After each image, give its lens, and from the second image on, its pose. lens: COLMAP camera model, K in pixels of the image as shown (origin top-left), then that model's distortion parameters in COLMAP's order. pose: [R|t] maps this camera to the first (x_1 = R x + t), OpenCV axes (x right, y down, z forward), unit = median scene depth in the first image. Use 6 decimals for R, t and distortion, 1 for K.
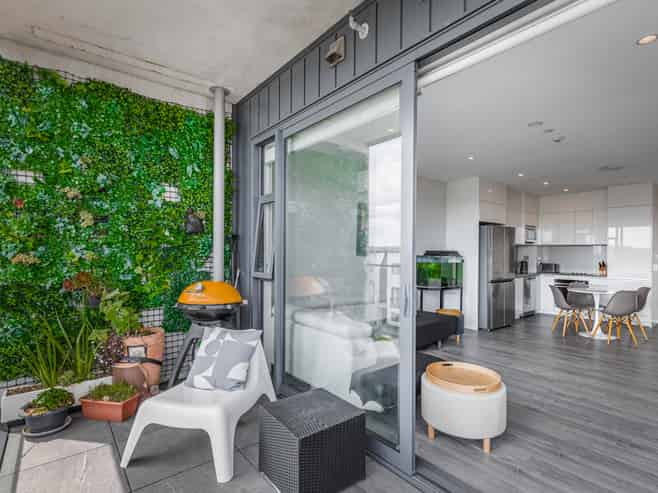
lens RADIAL K [[332.4, 0, 329.5], [0, 332.4, 250.7], [0, 0, 1]] dist [-0.001676, -0.000062]
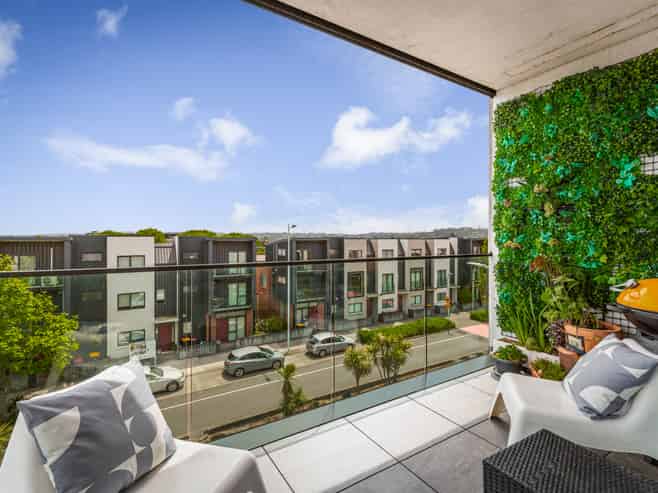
lens RADIAL K [[344.6, 0, 363.4], [0, 344.6, 236.7], [0, 0, 1]] dist [0.000498, 0.000142]
pose [[-0.075610, -0.011803, -0.997068, 0.465202], [-0.003107, 0.999928, -0.011601, 0.011766], [0.997133, 0.002221, -0.075641, 0.453515]]
